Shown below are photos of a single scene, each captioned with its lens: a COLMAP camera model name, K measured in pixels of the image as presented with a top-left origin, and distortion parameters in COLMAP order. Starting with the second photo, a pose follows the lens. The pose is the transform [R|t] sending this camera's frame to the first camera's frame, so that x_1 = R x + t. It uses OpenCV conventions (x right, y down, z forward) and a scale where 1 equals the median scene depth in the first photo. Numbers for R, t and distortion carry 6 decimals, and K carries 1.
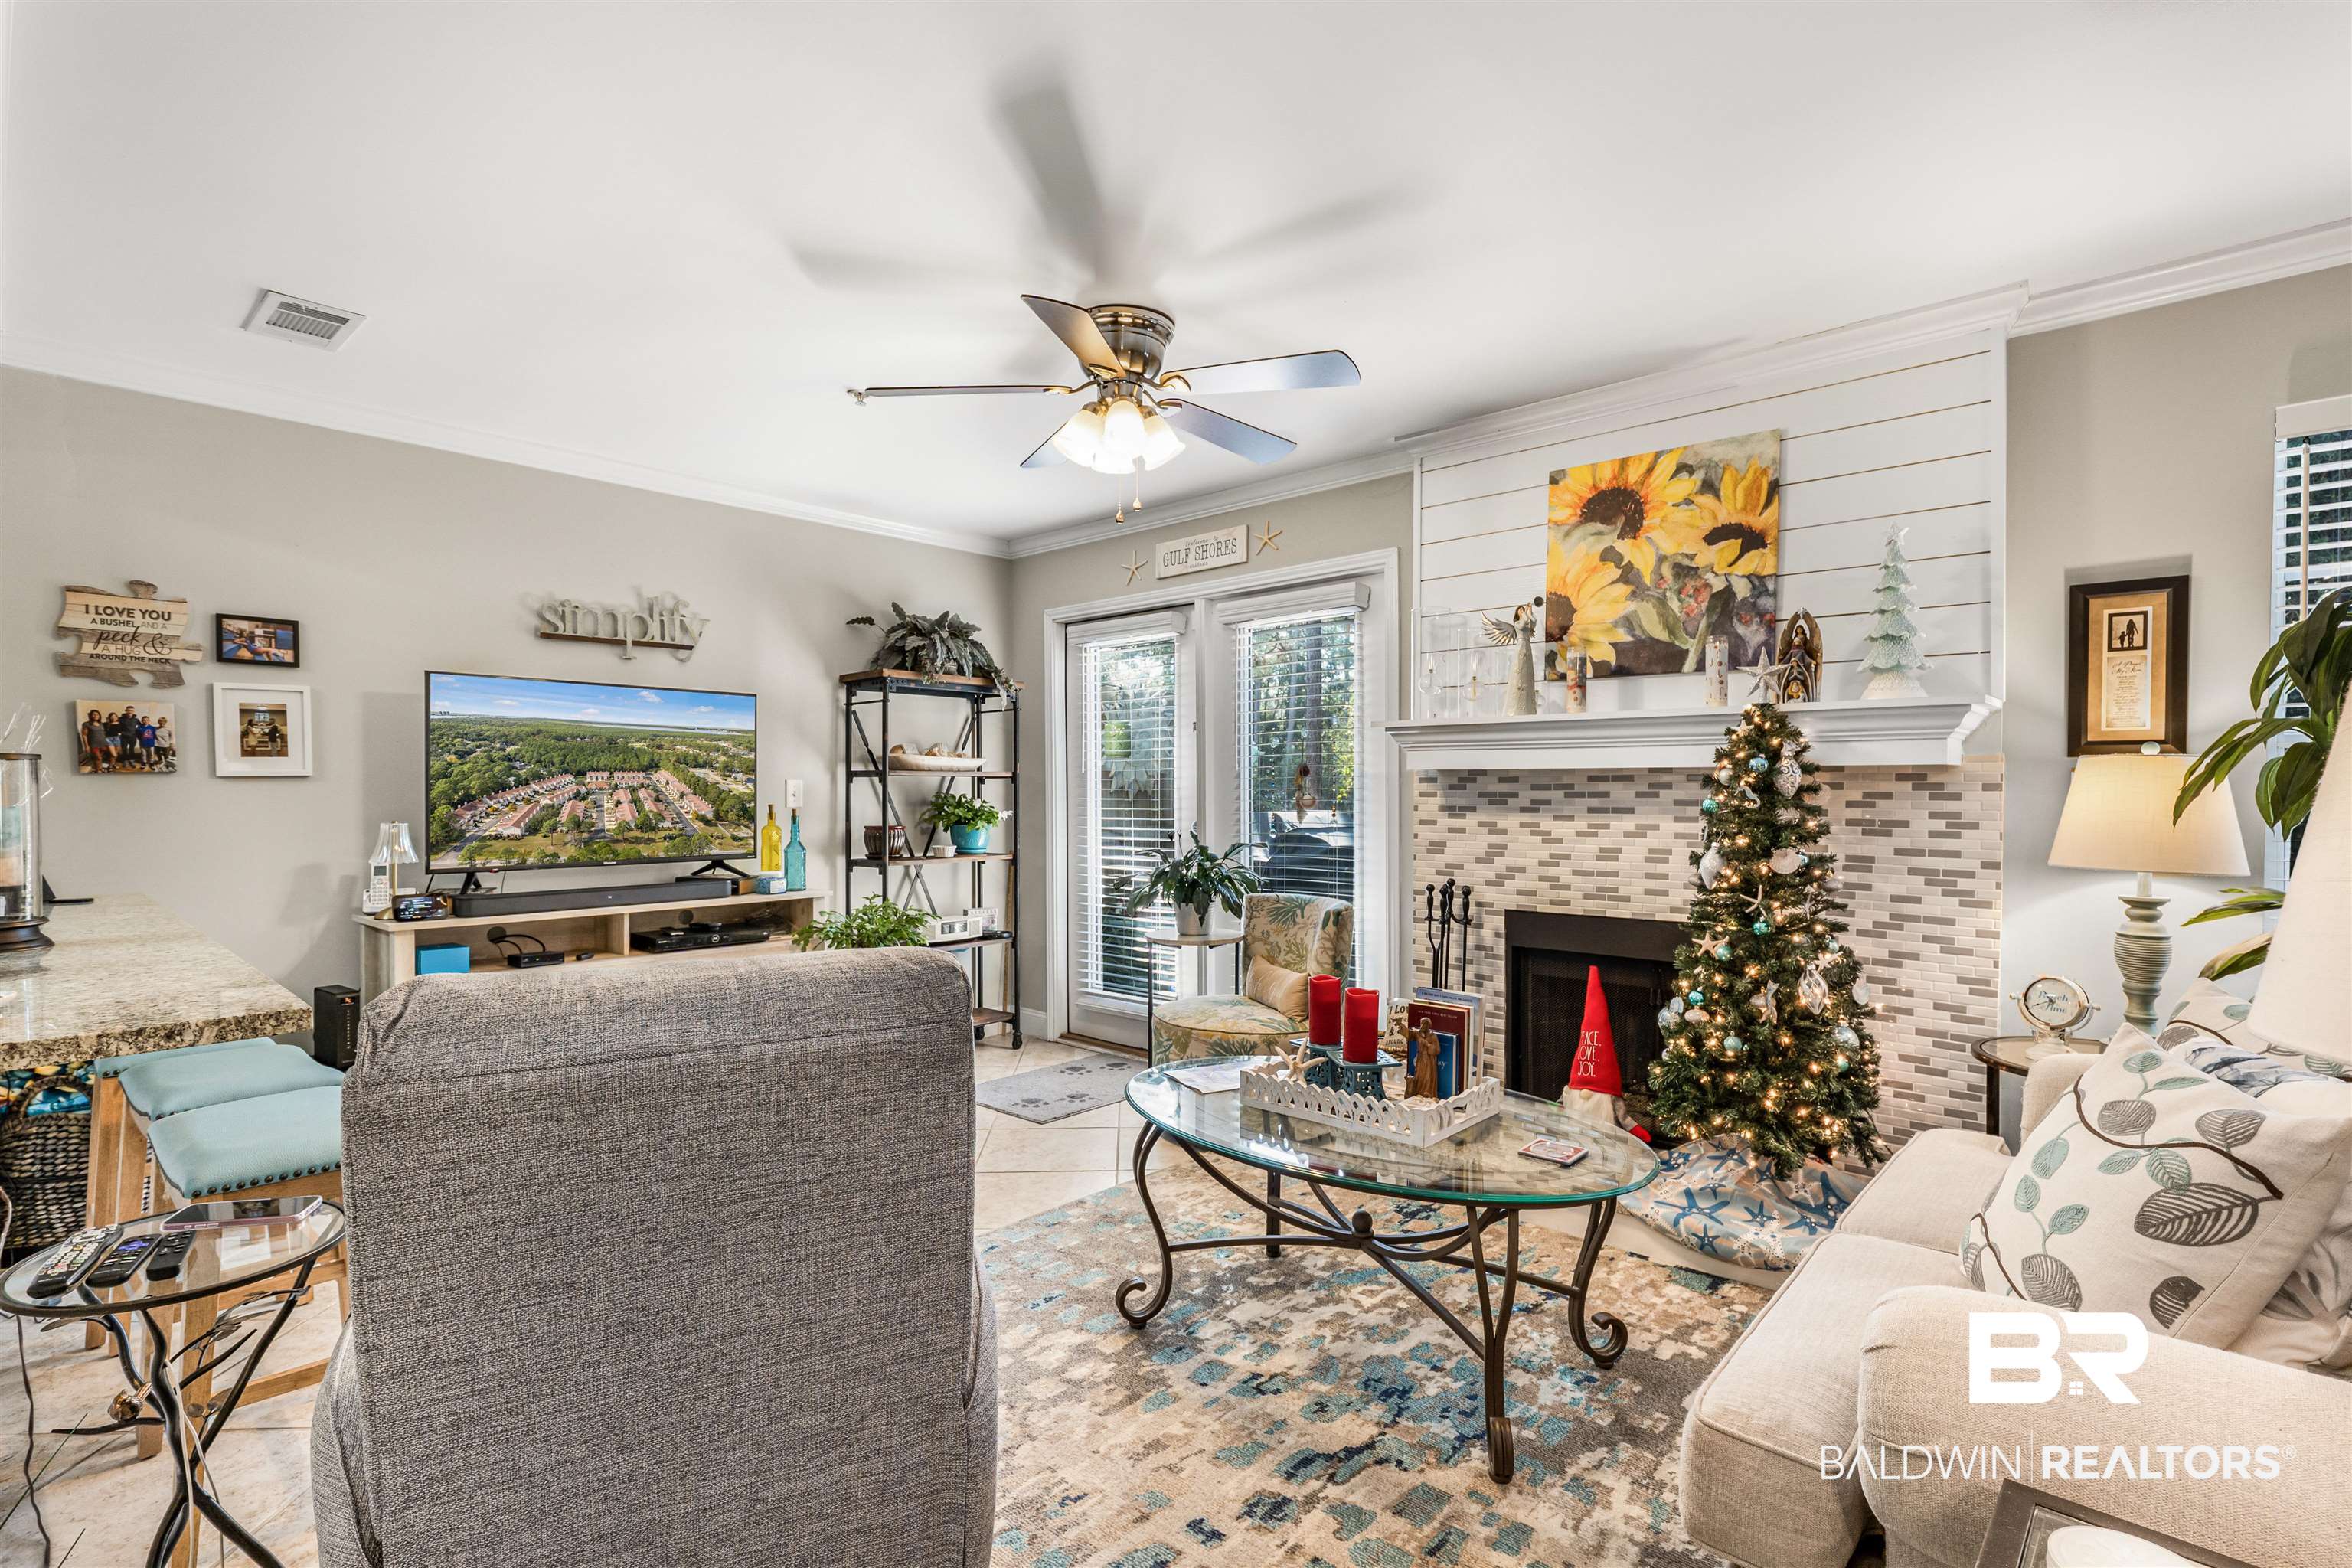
lens RADIAL K [[1105.7, 0, 1174.8], [0, 1105.7, 806.4], [0, 0, 1]] dist [0.003323, -0.001382]
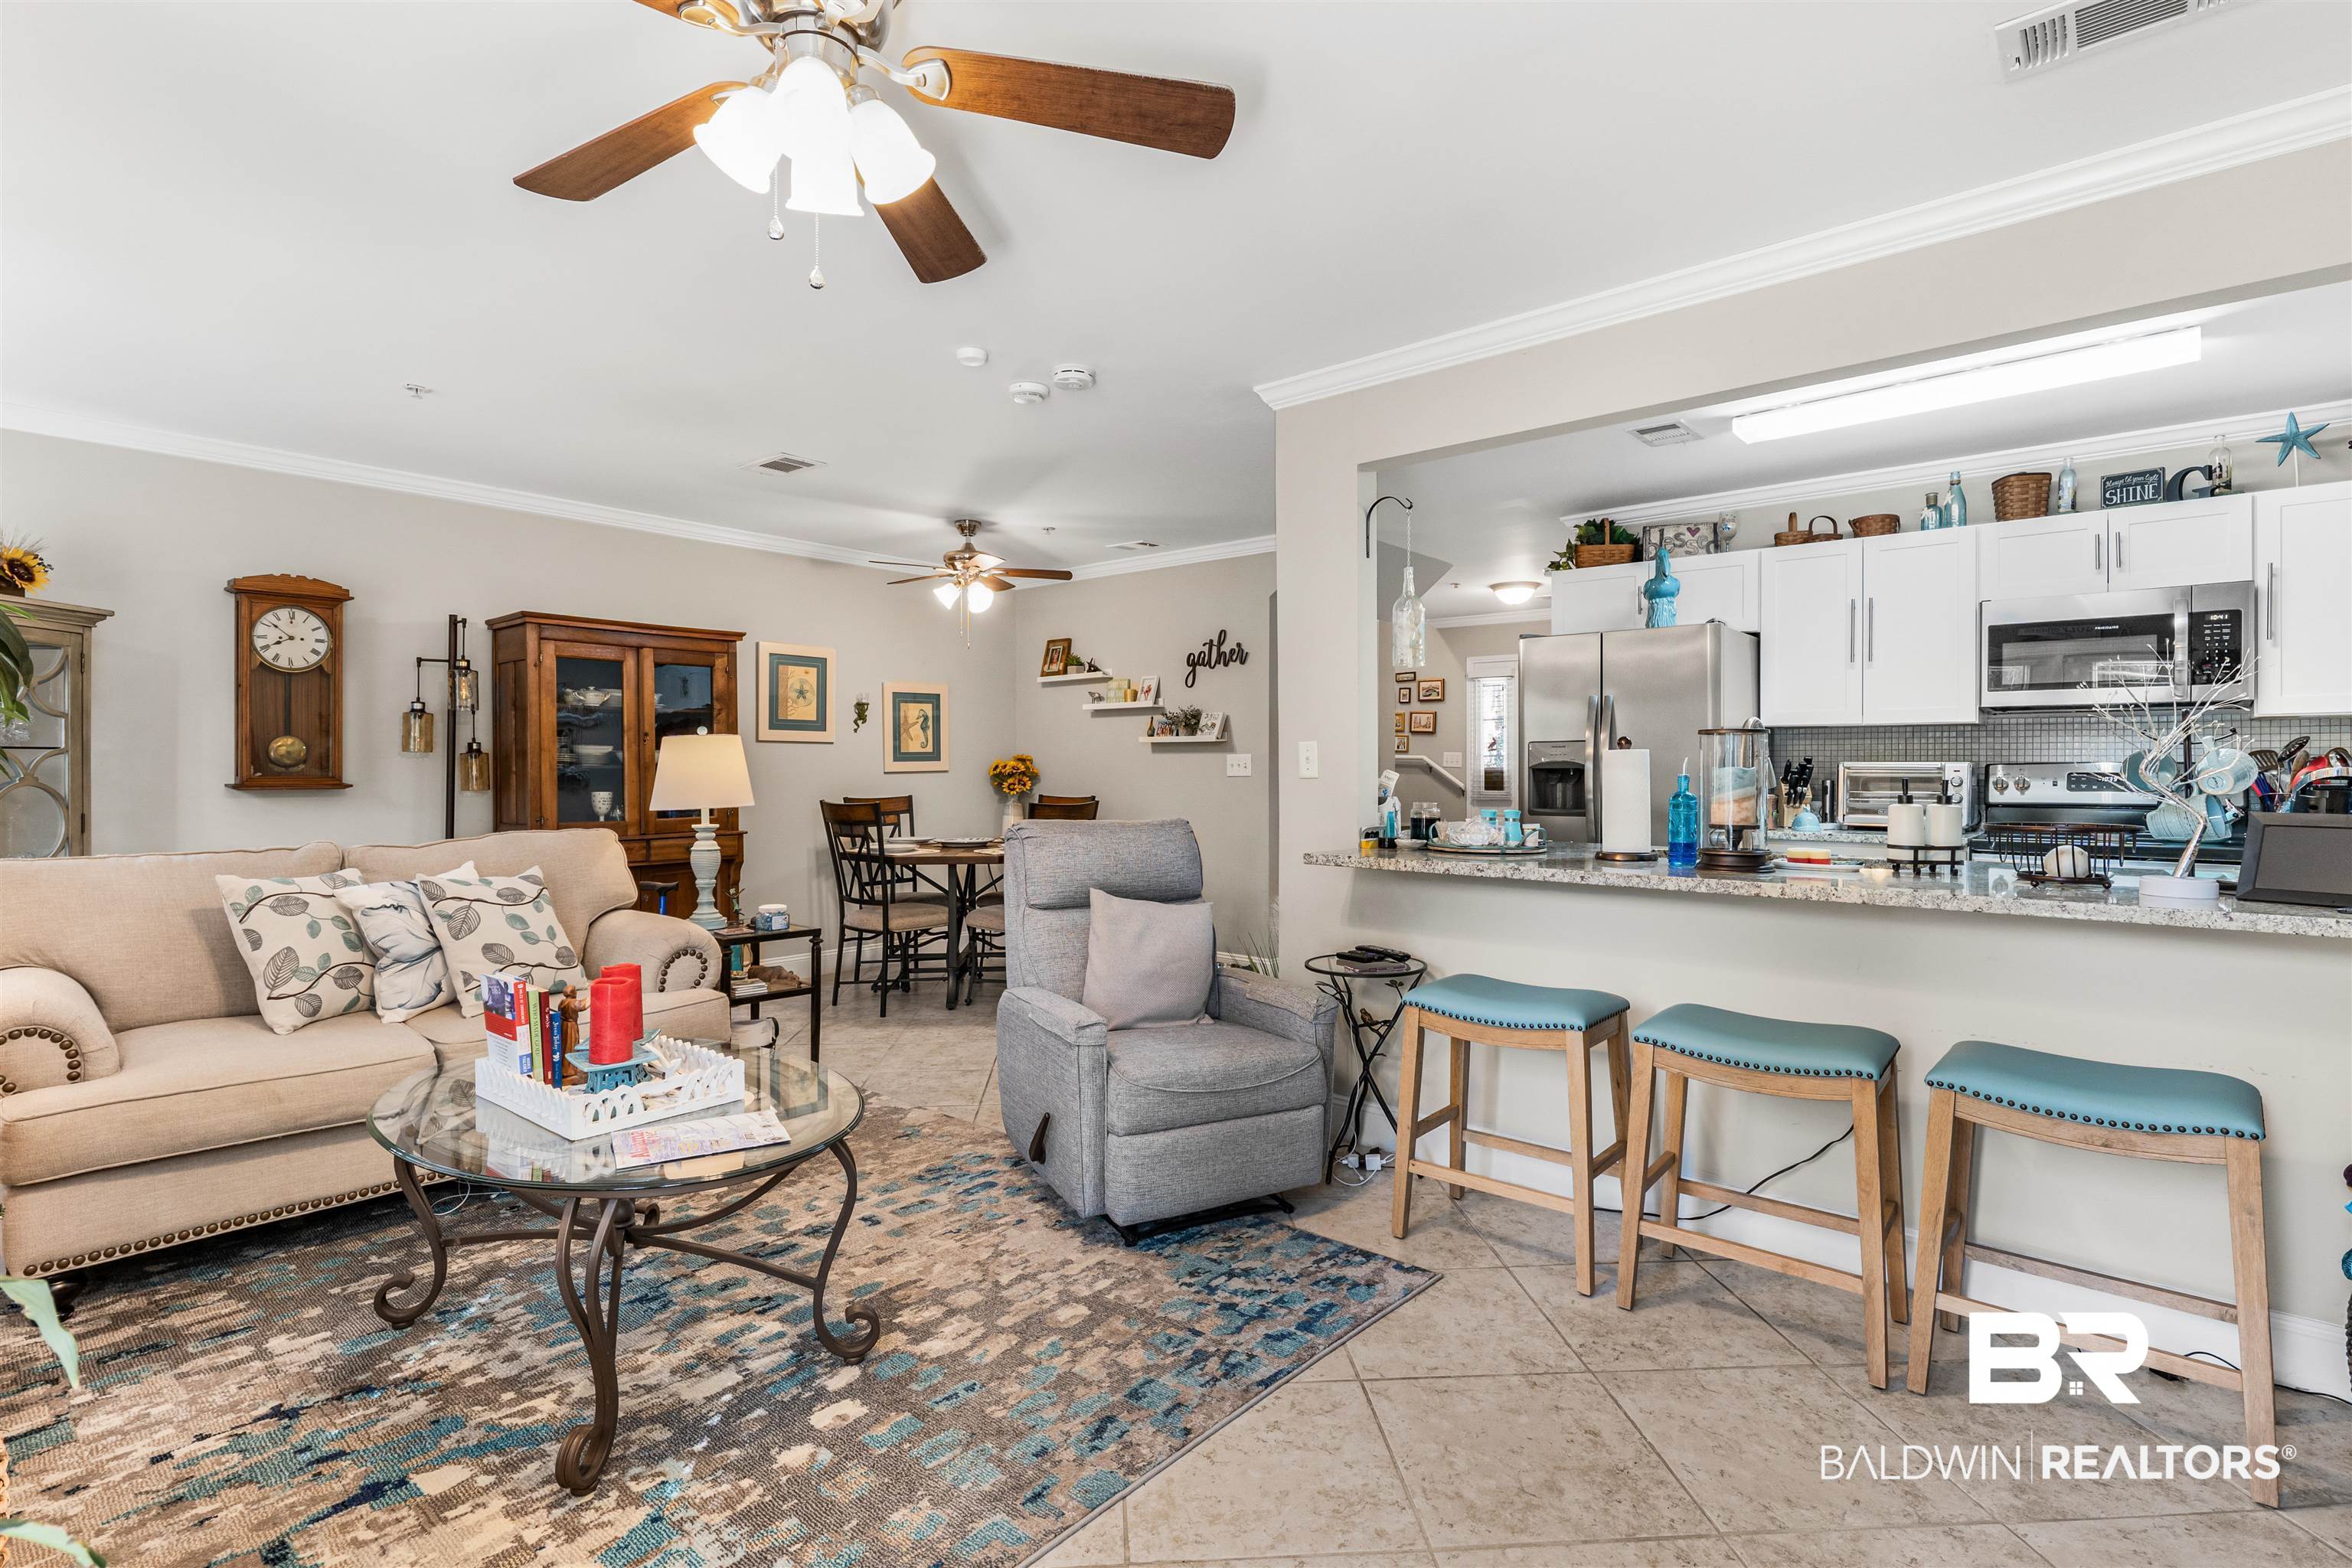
lens RADIAL K [[1105.7, 0, 1178.7], [0, 1105.7, 787.8], [0, 0, 1]] dist [0.003323, -0.001382]
pose [[-0.999389, -0.002342, -0.034872, -0.195805], [-0.003573, 0.999371, 0.035271, -0.014013], [0.034767, 0.035374, -0.998769, 1.409630]]
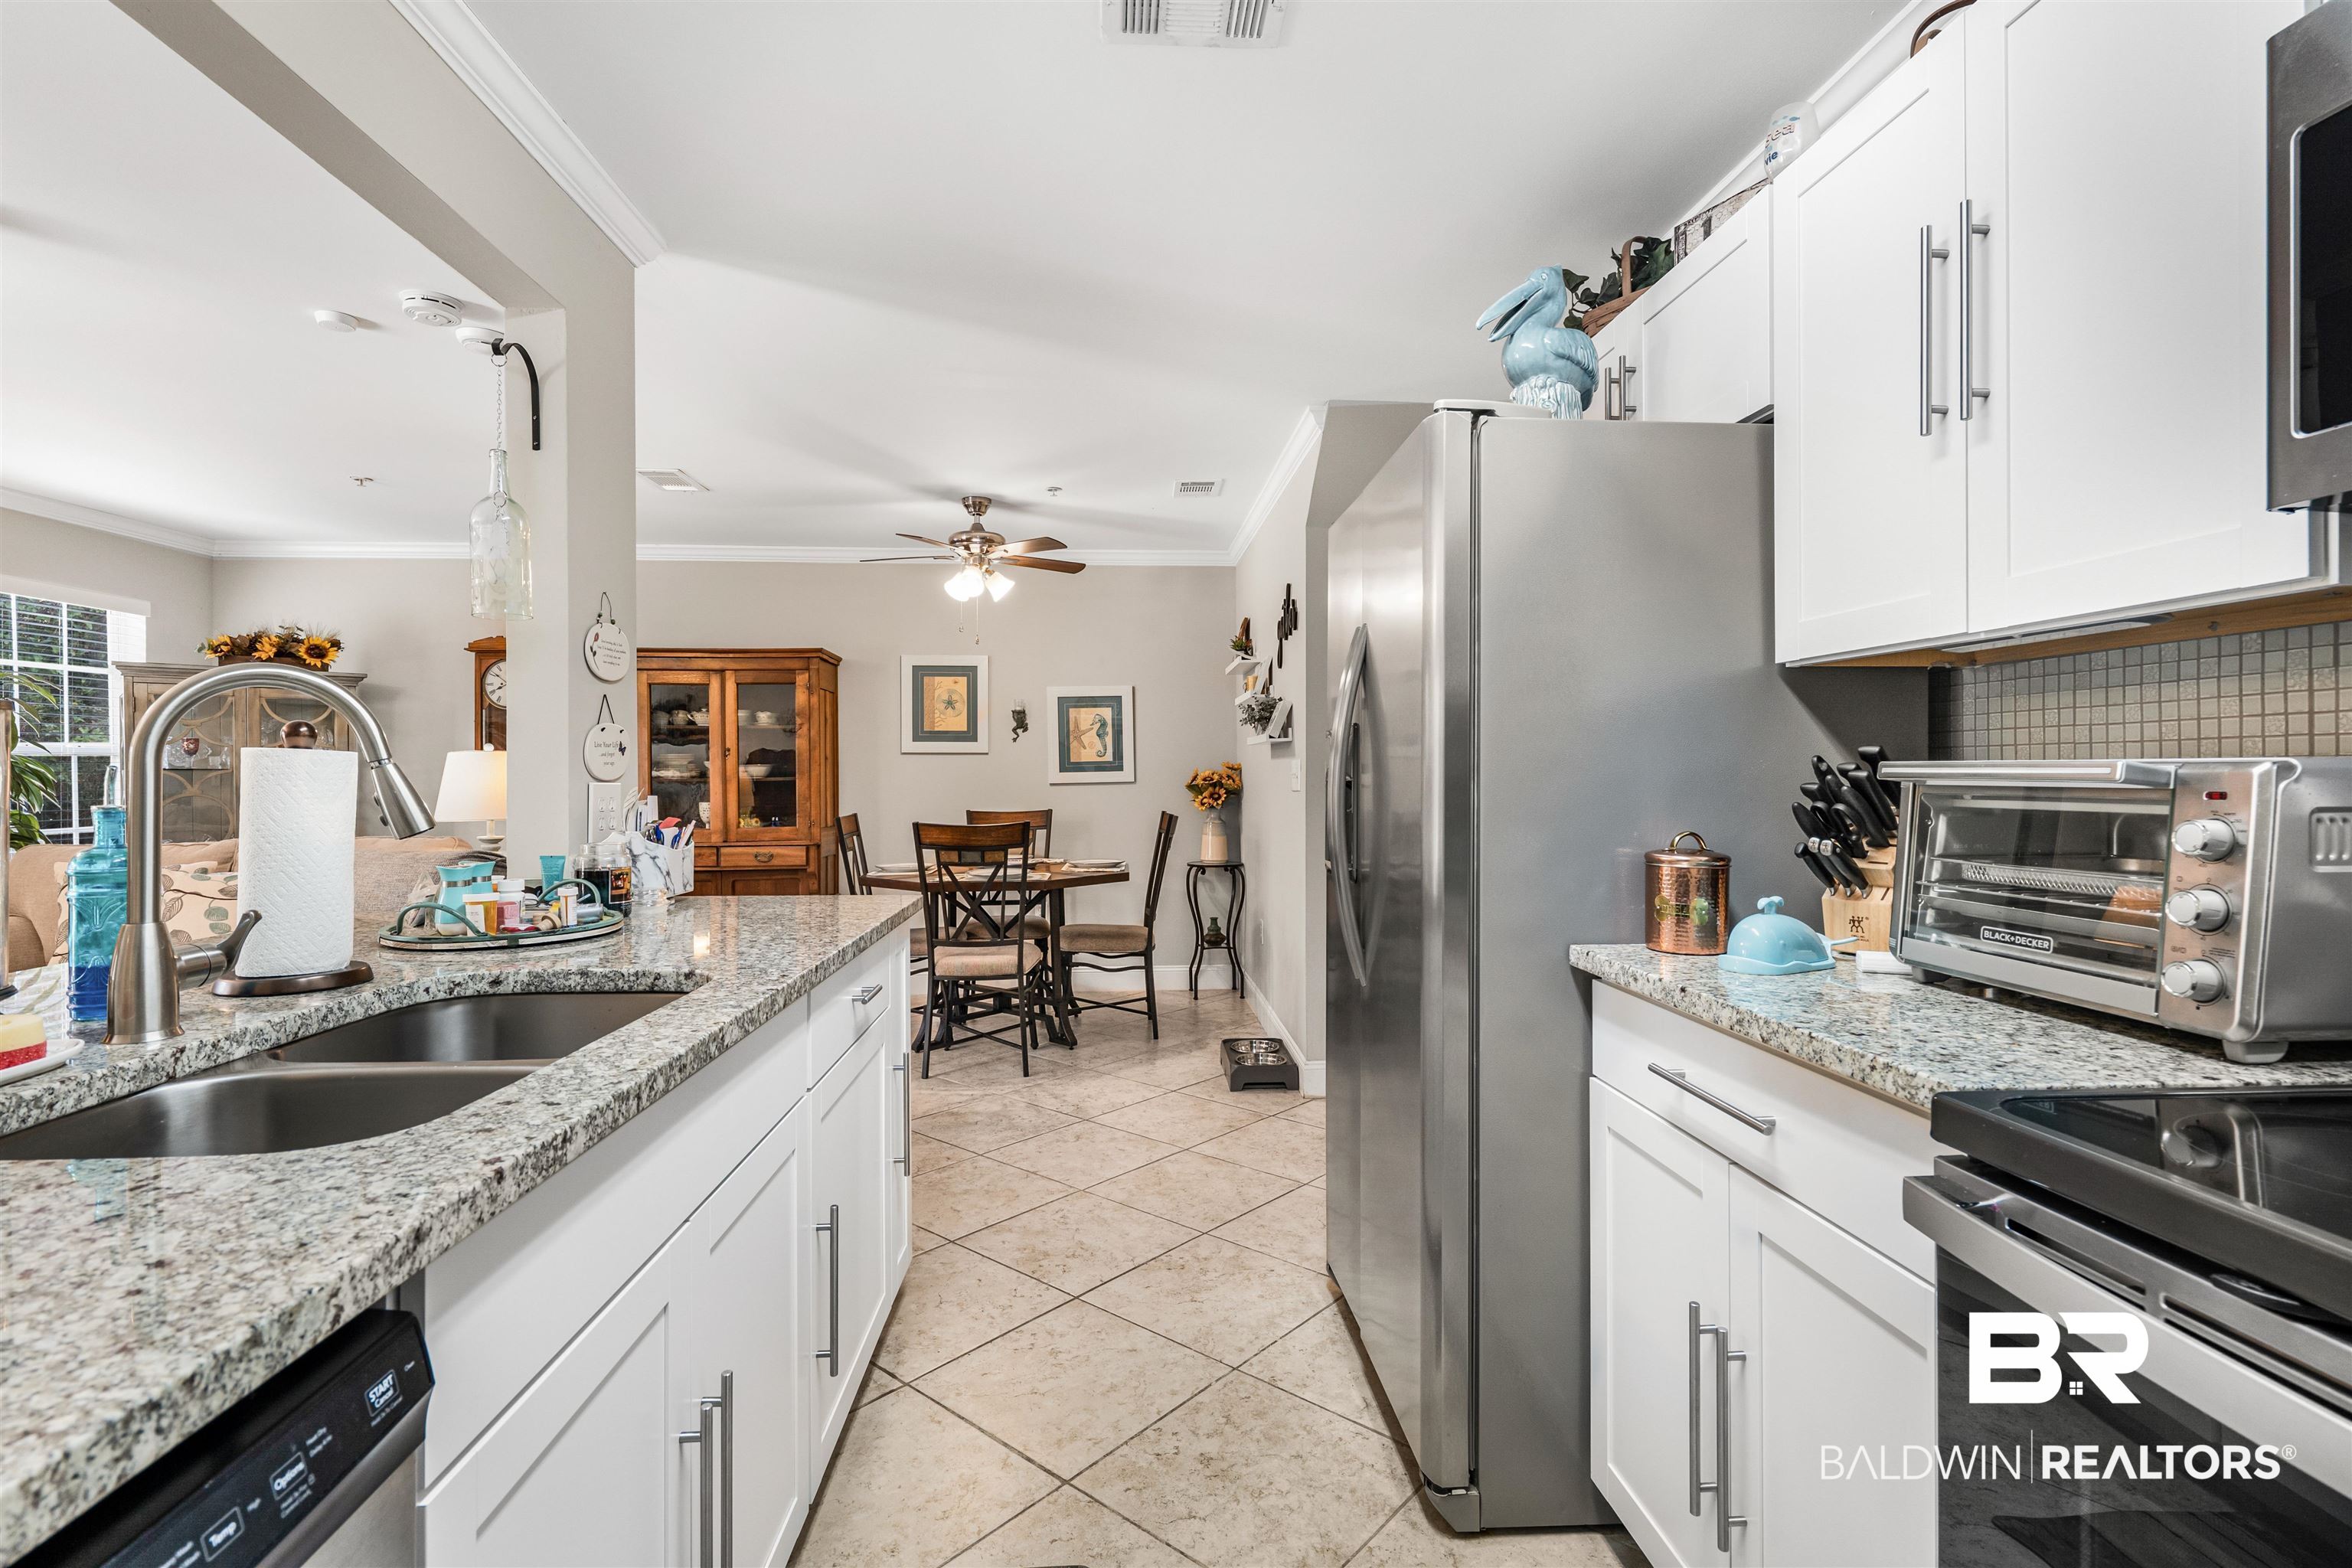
lens RADIAL K [[1105.7, 0, 1182.5], [0, 1105.7, 781.8], [0, 0, 1]] dist [0.003323, -0.001382]
pose [[-0.727945, -0.000877, 0.685635, -1.158002], [0.015111, 0.999736, 0.017322, -0.002192], [-0.685469, 0.022970, -0.727739, 0.577491]]
